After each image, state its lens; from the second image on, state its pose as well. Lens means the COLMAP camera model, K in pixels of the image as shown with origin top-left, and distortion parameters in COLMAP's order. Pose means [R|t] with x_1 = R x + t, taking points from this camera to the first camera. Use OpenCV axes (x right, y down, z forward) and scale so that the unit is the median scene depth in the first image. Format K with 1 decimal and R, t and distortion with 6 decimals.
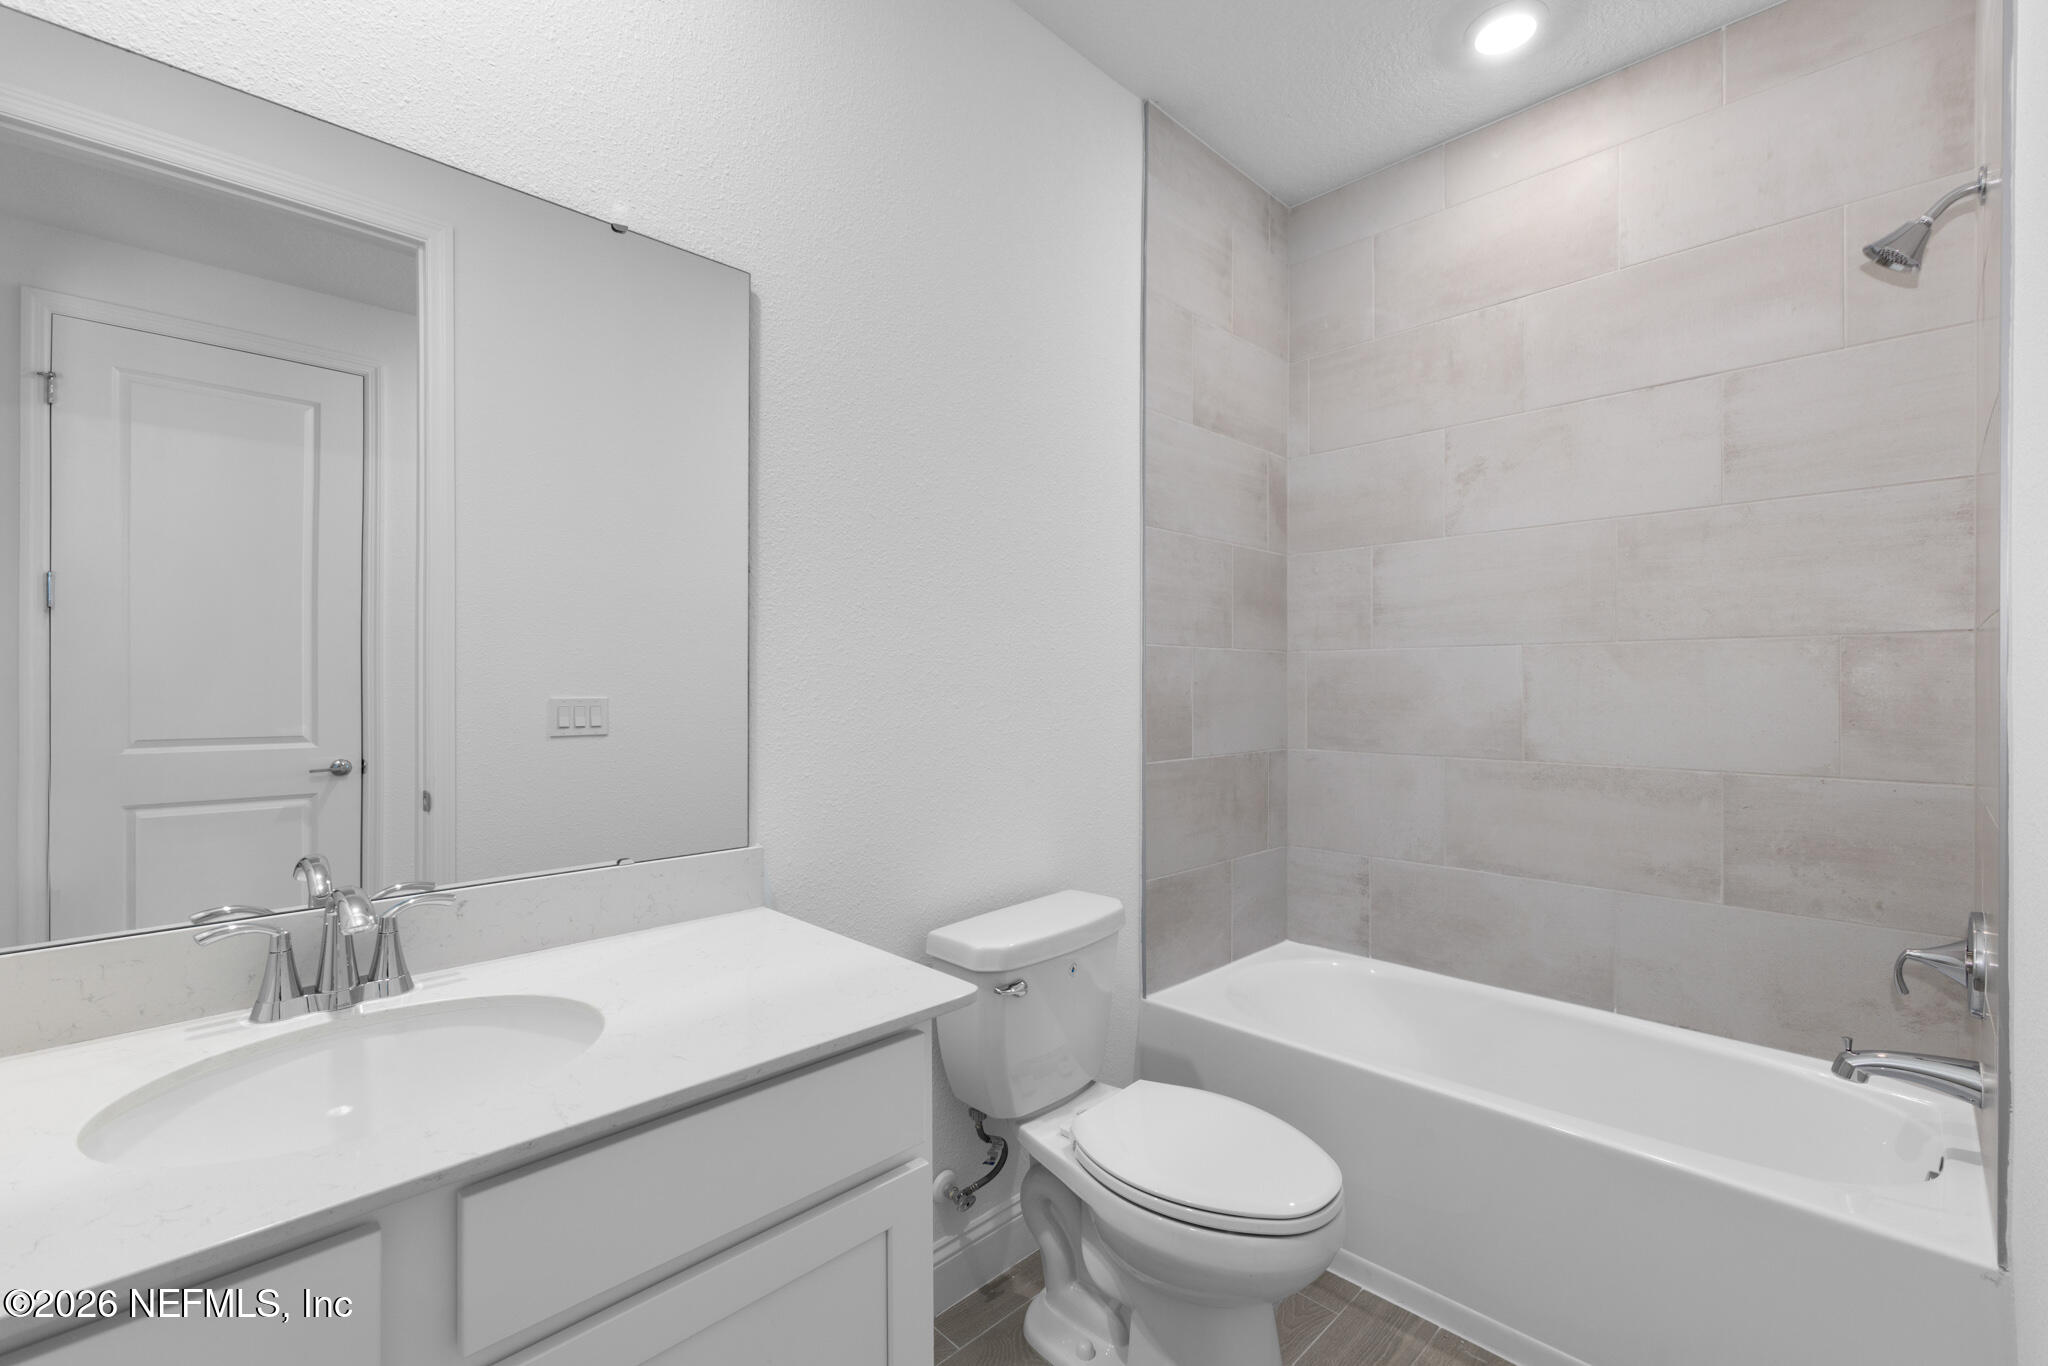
lens RADIAL K [[884.0, 0, 1027.9], [0, 884.0, 676.1], [0, 0, 1]] dist [0.000242, 0.000137]
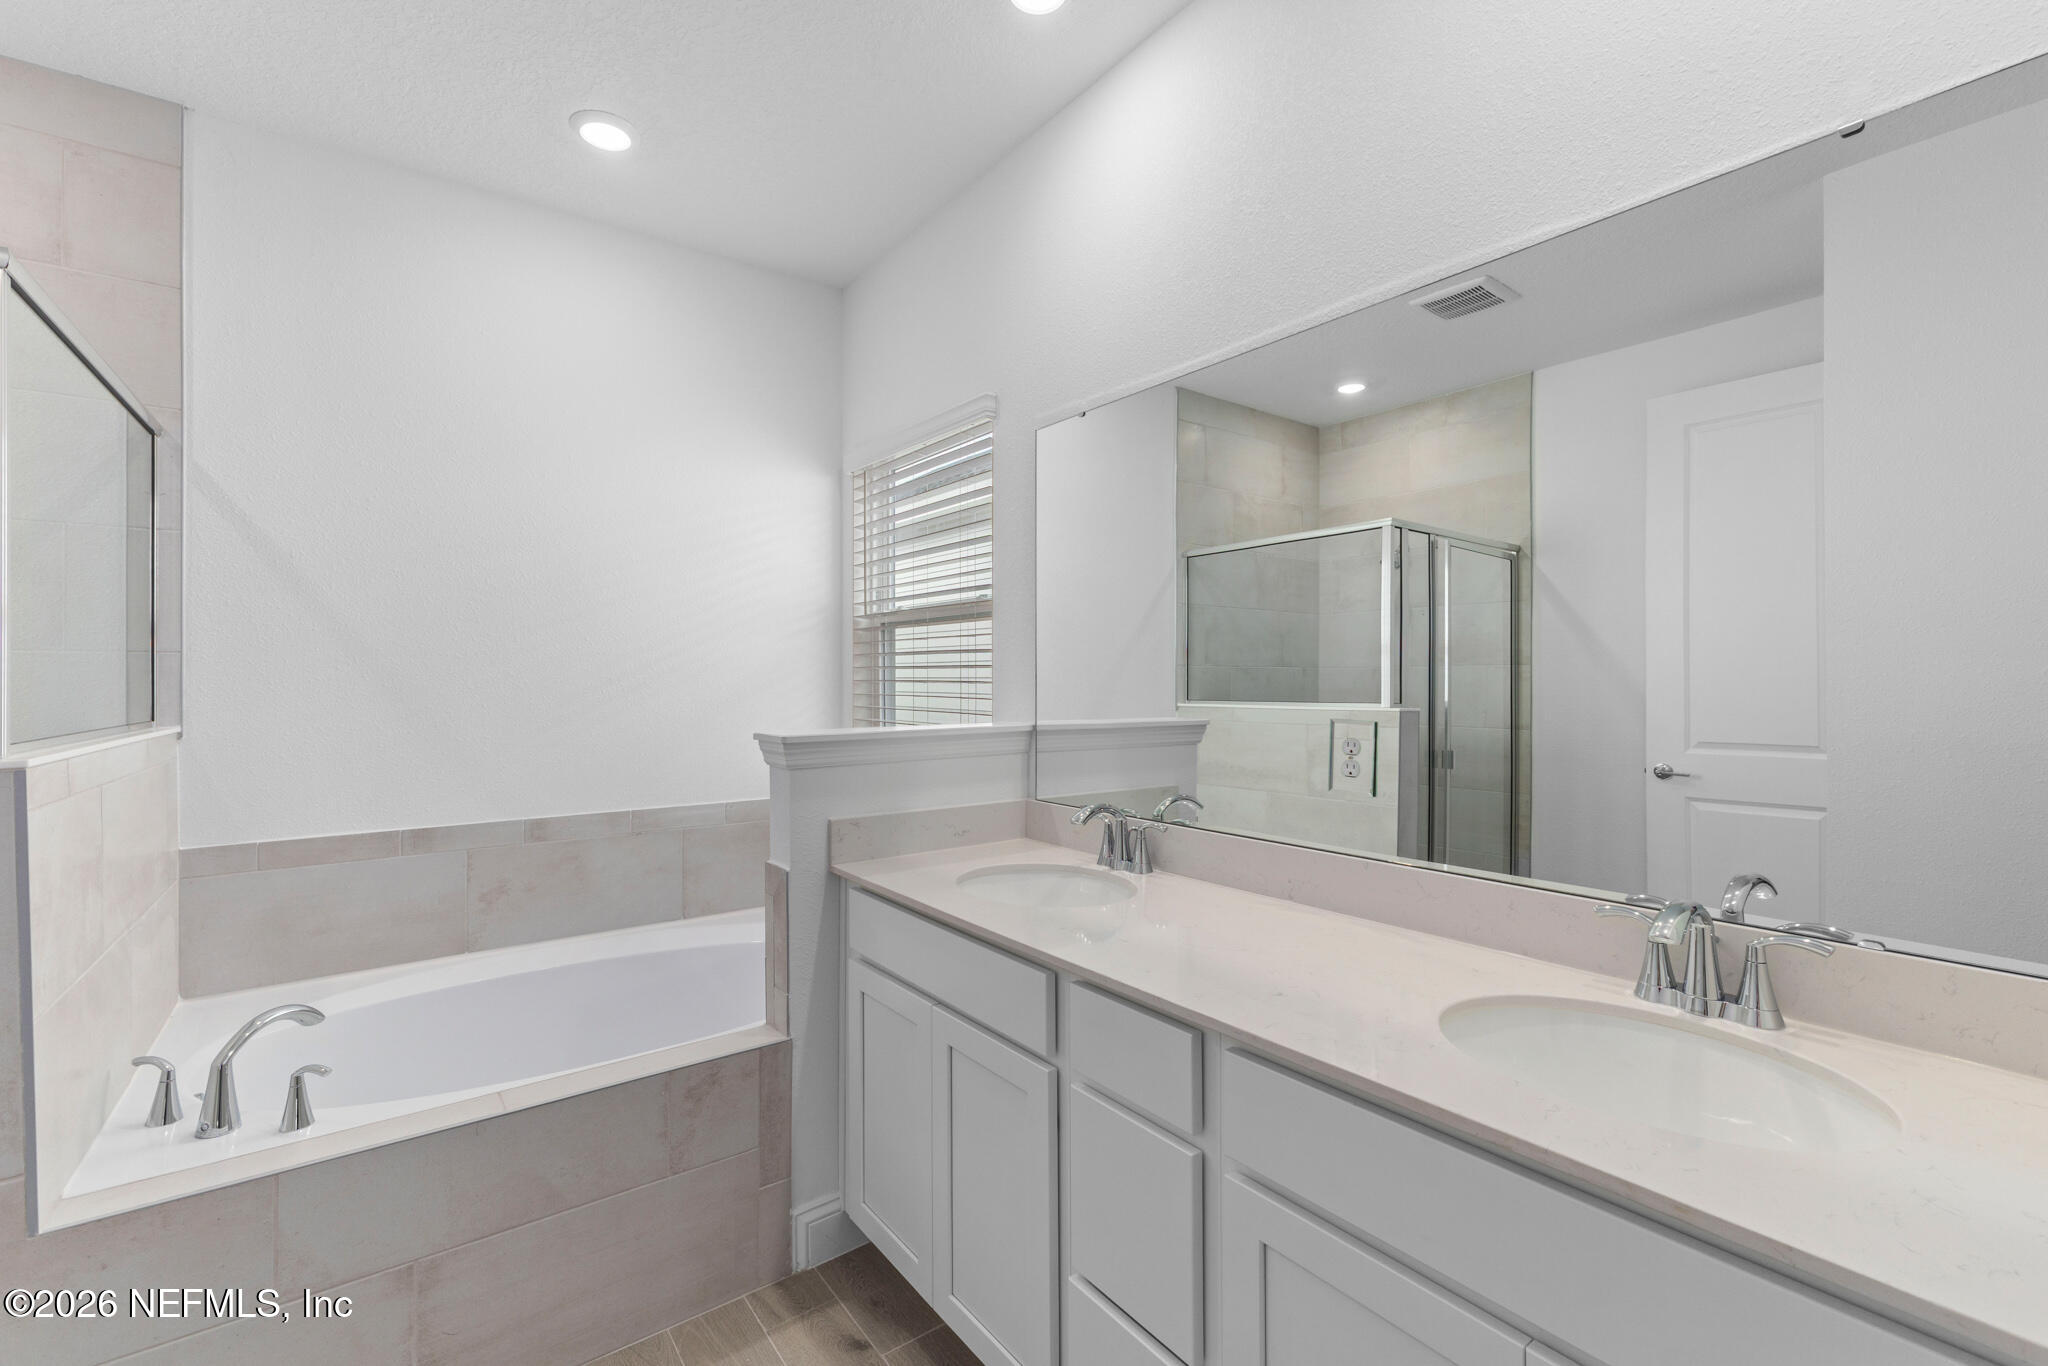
lens RADIAL K [[884.0, 0, 1027.9], [0, 884.0, 676.1], [0, 0, 1]] dist [0.000242, 0.000137]
pose [[-0.148820, -0.010269, -0.988811, 0.323156], [-0.000057, 0.999946, -0.010376, -0.001747], [0.988864, -0.001488, -0.148813, 0.369950]]
